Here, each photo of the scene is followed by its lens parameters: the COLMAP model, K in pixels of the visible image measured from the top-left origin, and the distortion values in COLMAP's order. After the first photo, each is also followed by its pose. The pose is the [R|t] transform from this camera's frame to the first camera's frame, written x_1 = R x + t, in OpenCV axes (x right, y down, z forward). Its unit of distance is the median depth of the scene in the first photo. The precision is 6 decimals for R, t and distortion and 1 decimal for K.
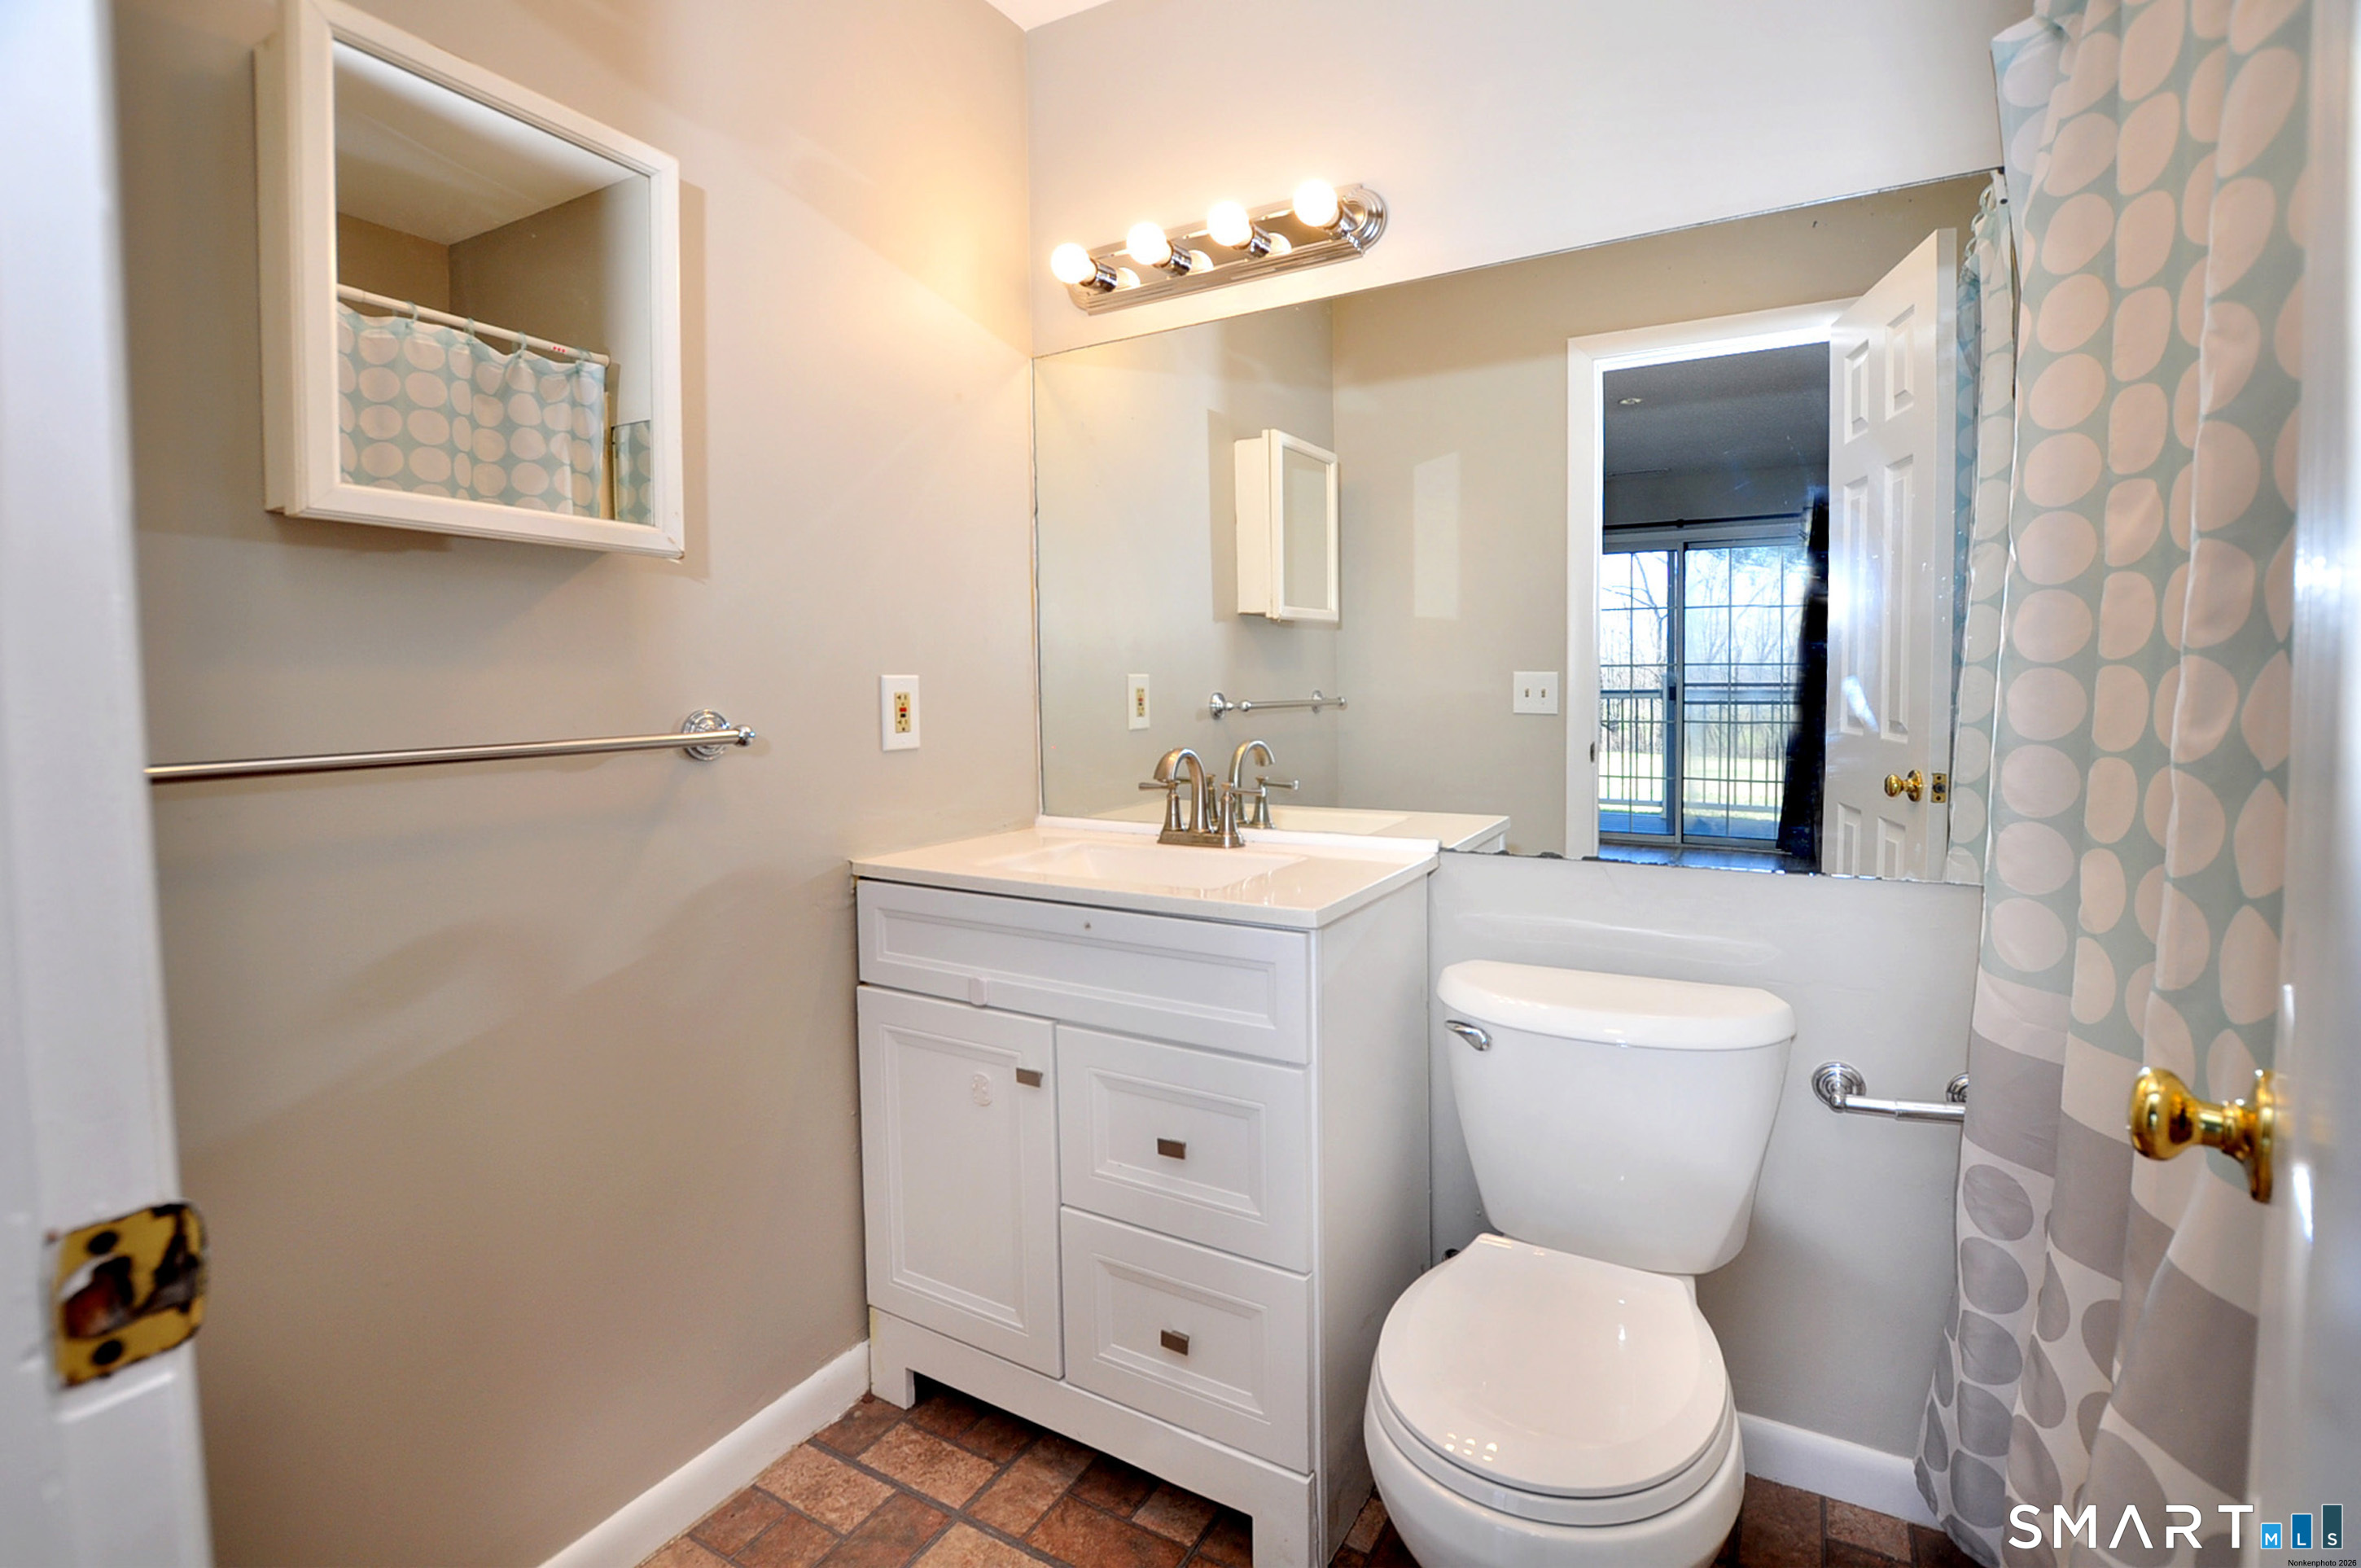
lens RADIAL K [[1048.3, 0, 1188.0], [0, 1048.3, 792.3], [0, 0, 1]] dist [-0.000847, -0.005798]
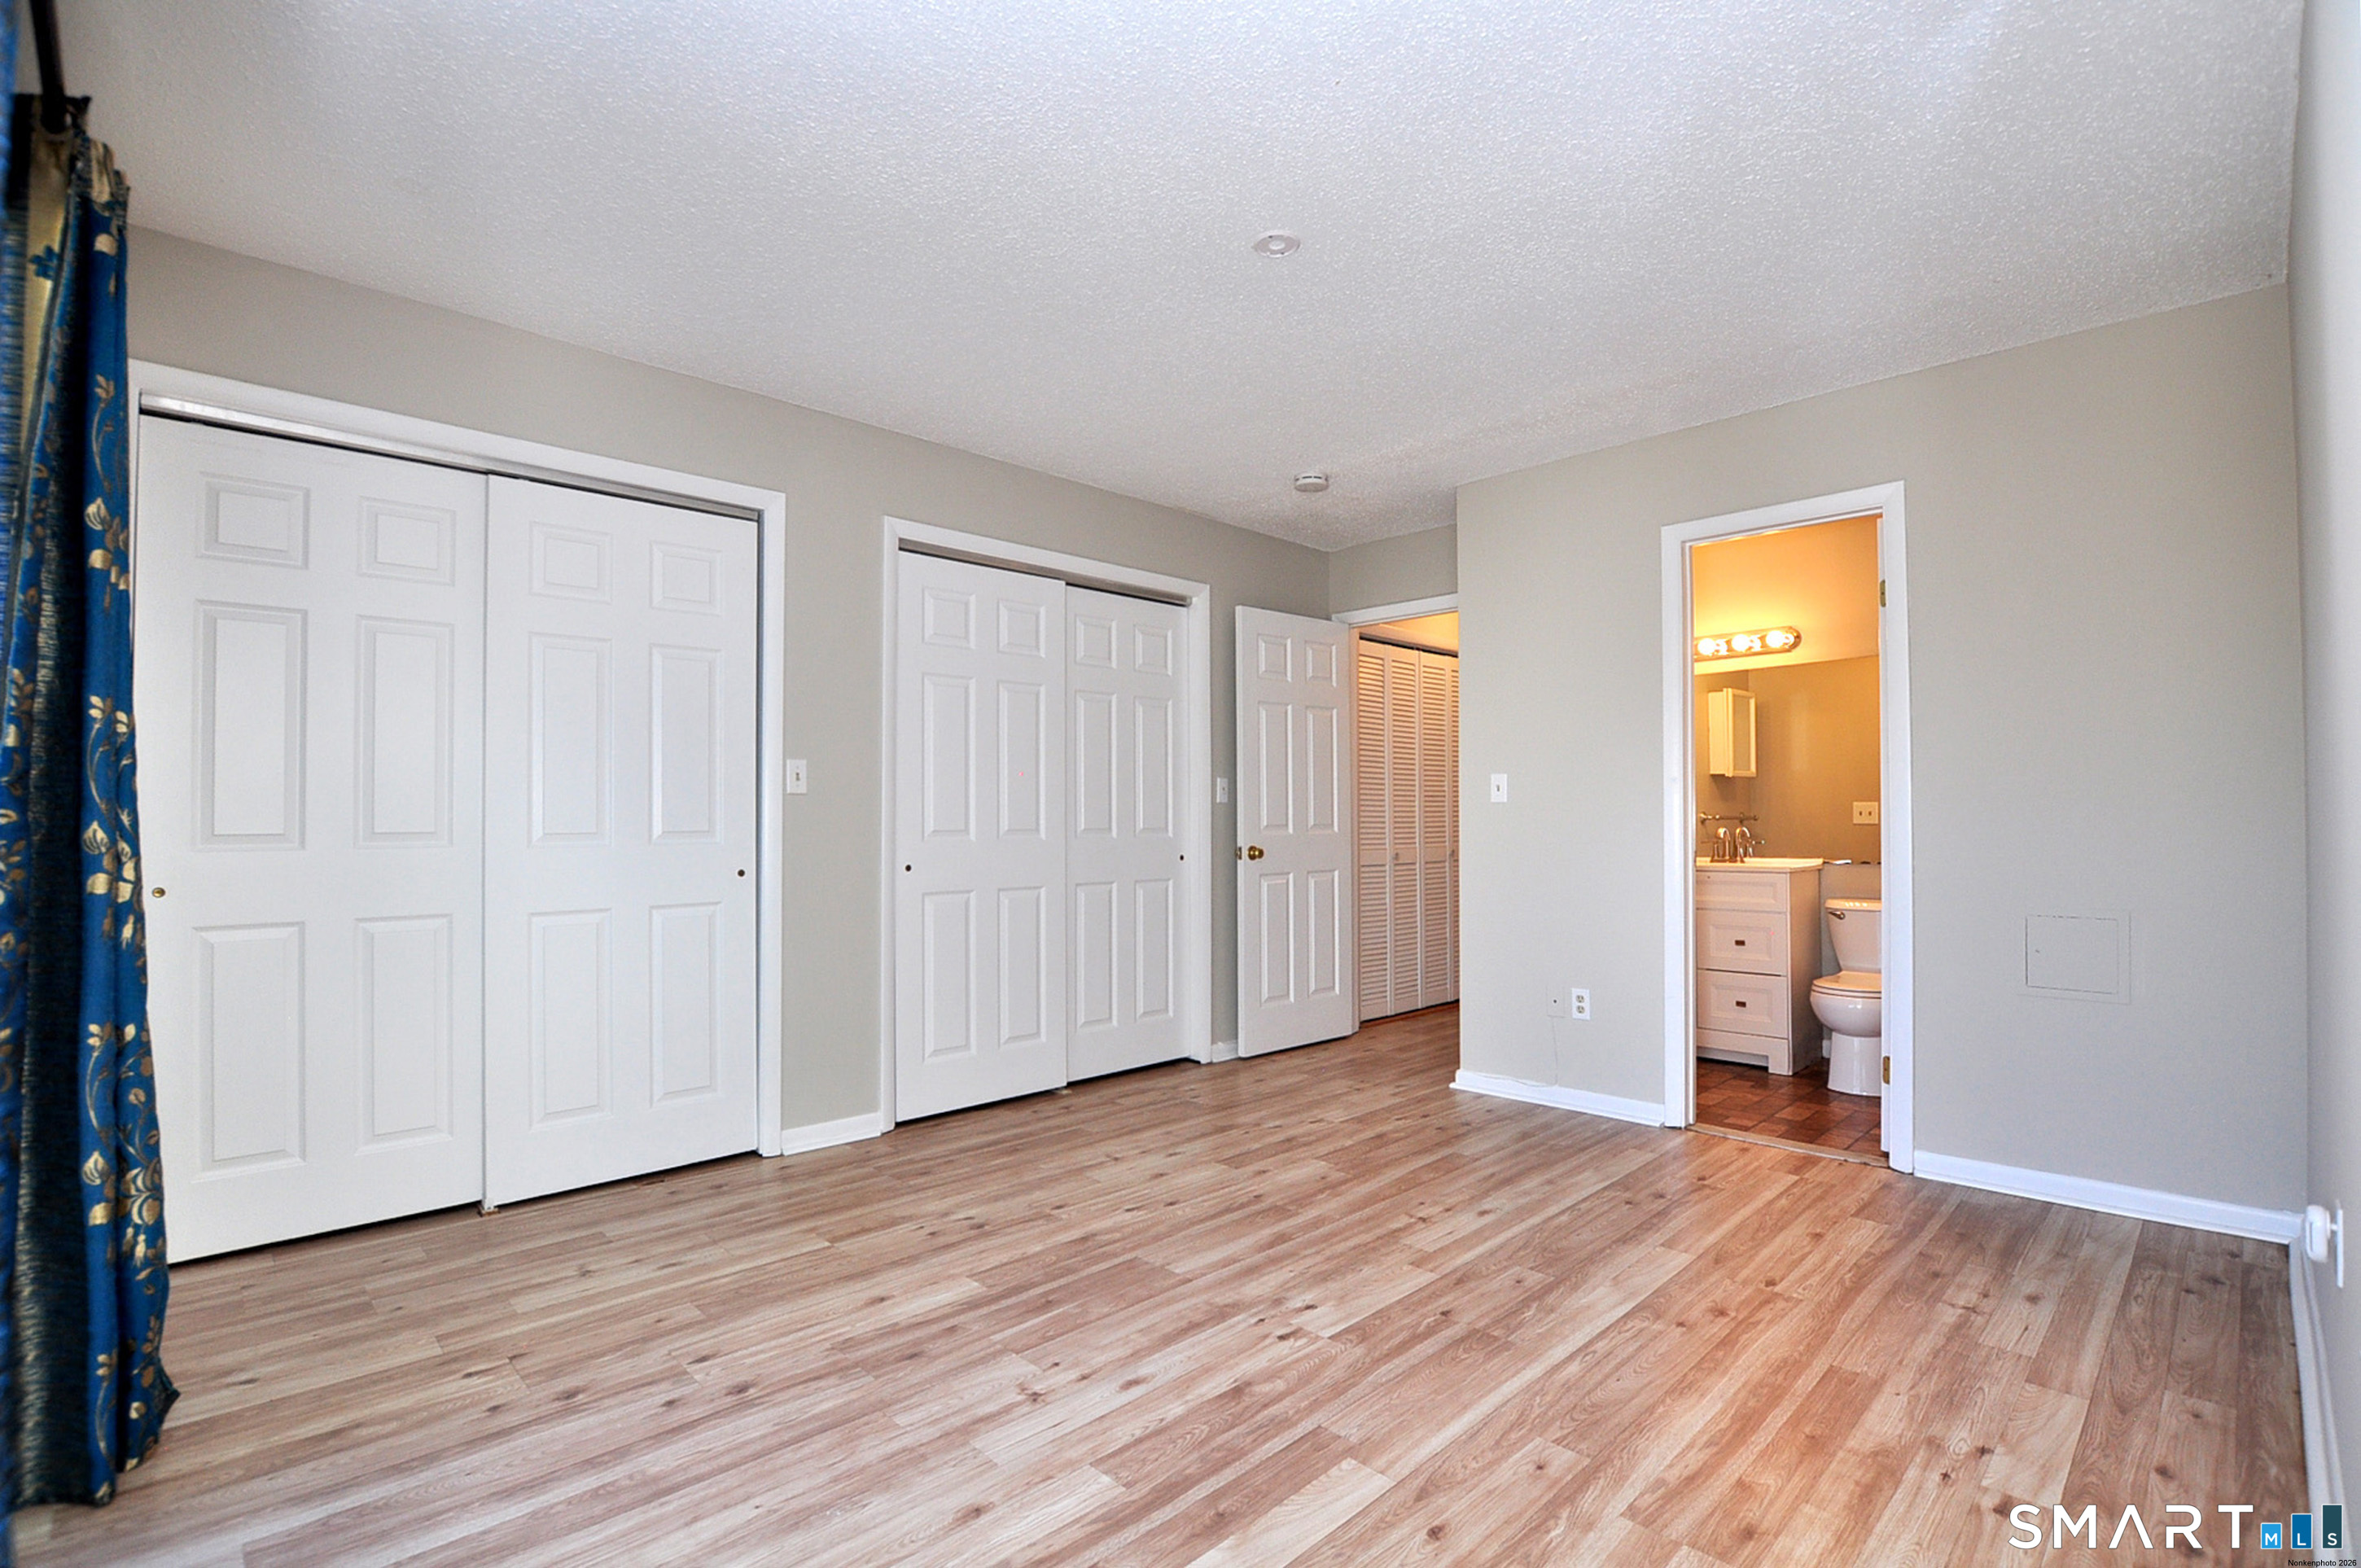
lens RADIAL K [[1048.3, 0, 1188.0], [0, 1048.3, 792.3], [0, 0, 1]] dist [-0.000847, -0.005798]
pose [[0.957645, 0.013390, -0.287642, -0.356657], [-0.044308, 0.993874, -0.101251, 0.126585], [0.284524, 0.109708, 0.952371, -1.328003]]
